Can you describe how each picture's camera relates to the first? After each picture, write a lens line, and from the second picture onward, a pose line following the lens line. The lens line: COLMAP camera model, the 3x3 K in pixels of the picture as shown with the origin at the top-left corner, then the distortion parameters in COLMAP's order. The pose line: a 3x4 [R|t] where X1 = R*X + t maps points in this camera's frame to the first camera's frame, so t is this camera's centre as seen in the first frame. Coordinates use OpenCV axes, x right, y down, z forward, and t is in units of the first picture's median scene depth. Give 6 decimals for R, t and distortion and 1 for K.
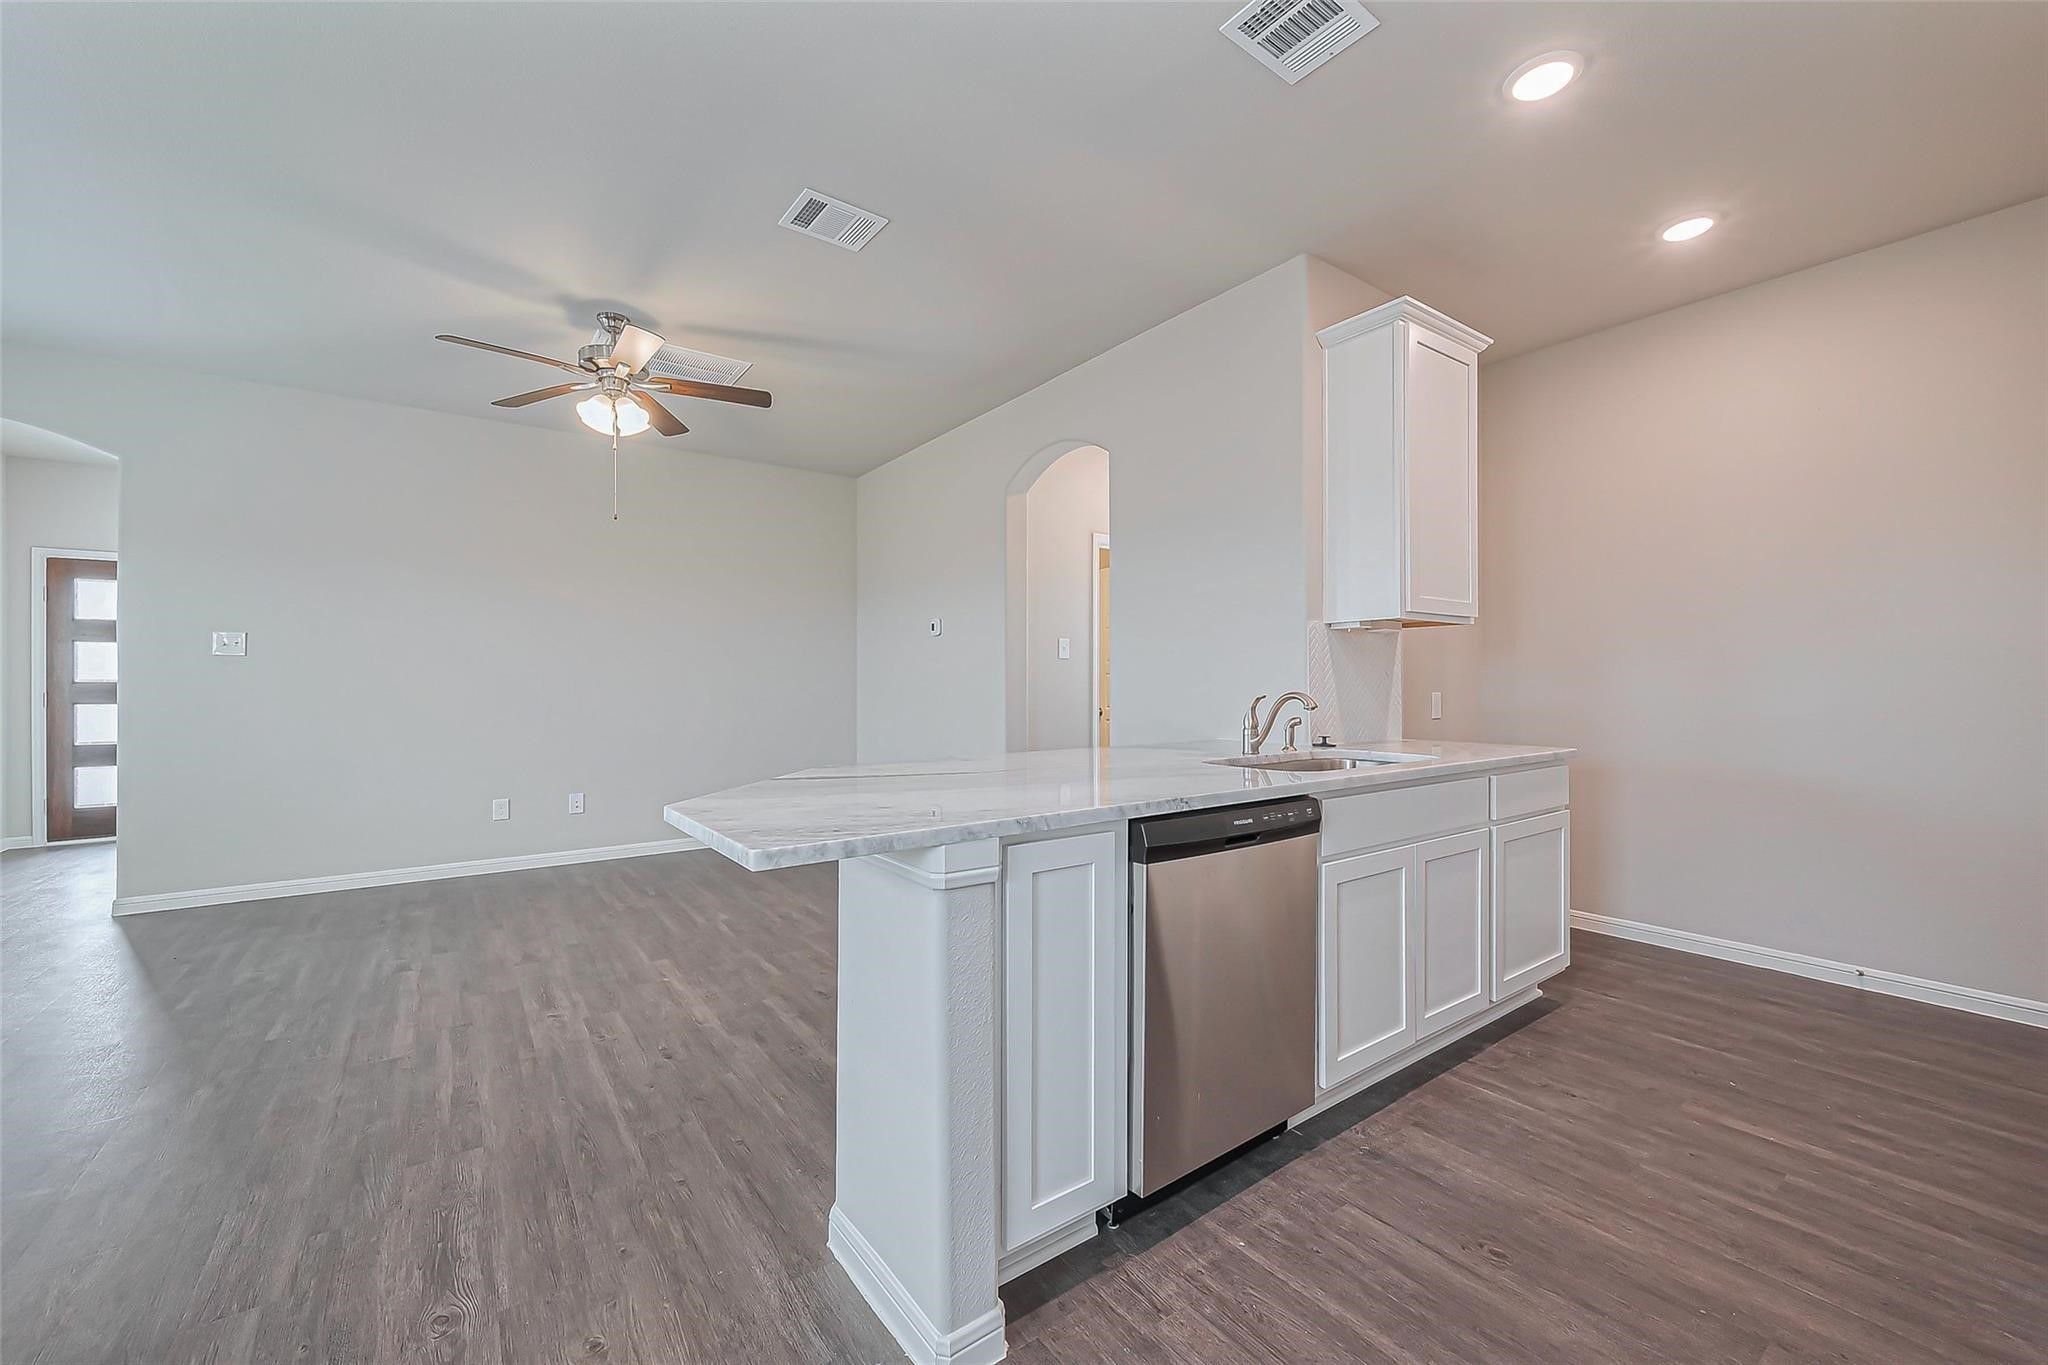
lens RADIAL K [[815.4, 0, 1024.0], [0, 815.4, 682.5], [0, 0, 1]] dist [0.013580, -0.000070]
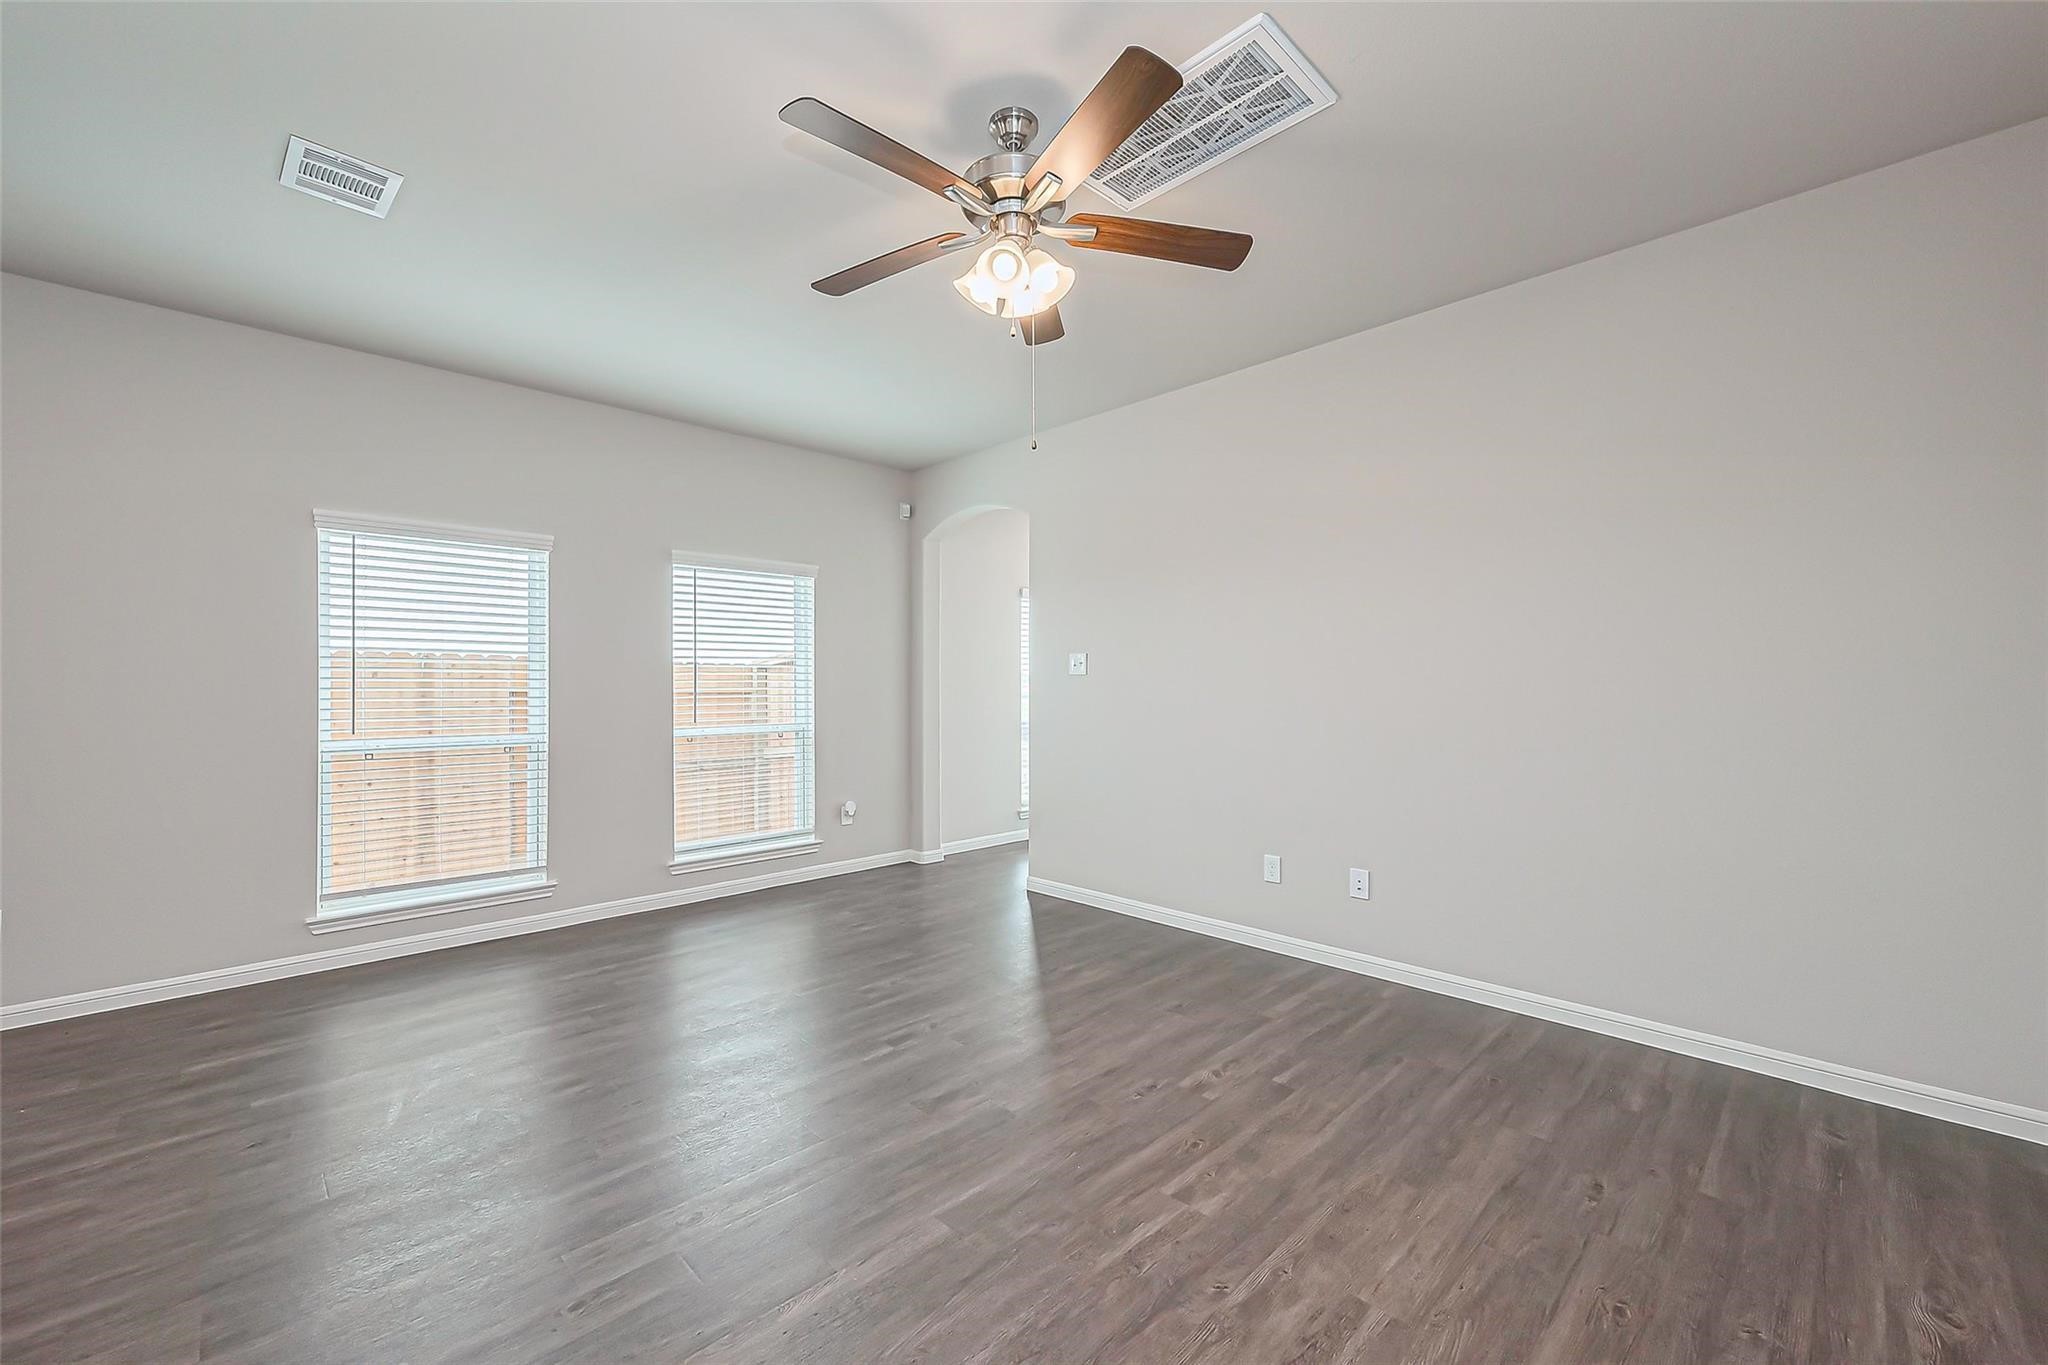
lens RADIAL K [[815.4, 0, 1024.0], [0, 815.4, 682.5], [0, 0, 1]] dist [0.013580, -0.000070]
pose [[0.145707, -0.008080, -0.989295, 0.122328], [0.006000, 0.999955, -0.007284, -0.020986], [0.989310, -0.004875, 0.145749, 1.075715]]
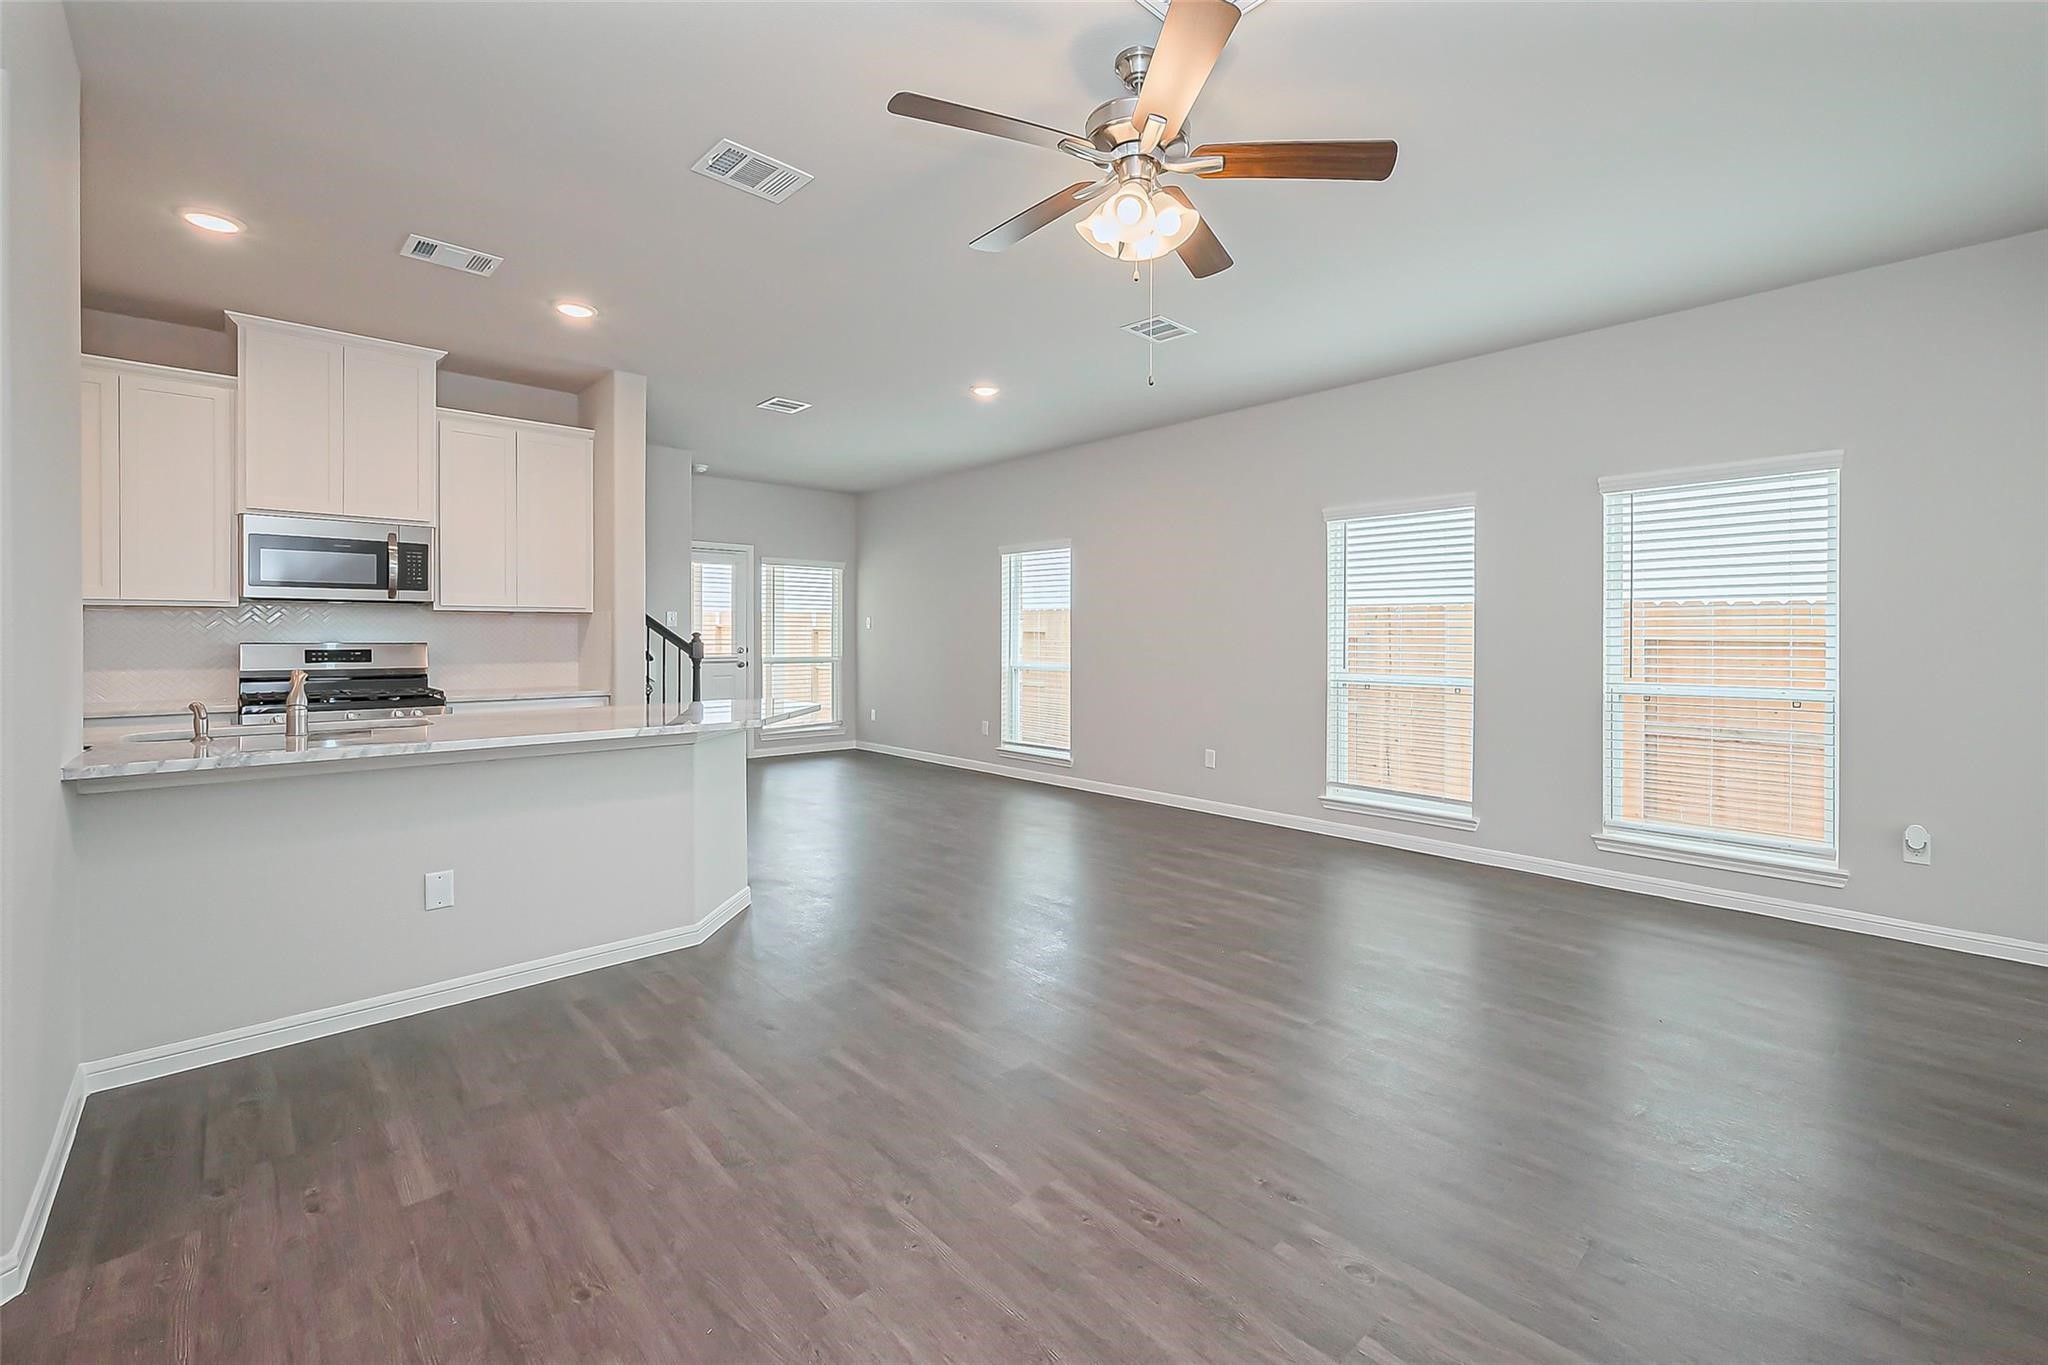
lens RADIAL K [[853.7, 0, 1085.3], [0, 853.7, 643.3], [0, 0, 1]] dist [0.012872, 0.000090]
pose [[-0.988143, -0.000321, -0.153533, -0.427387], [-0.000773, 0.999996, 0.002885, -0.019084], [0.153531, 0.002969, -0.988139, 1.895951]]
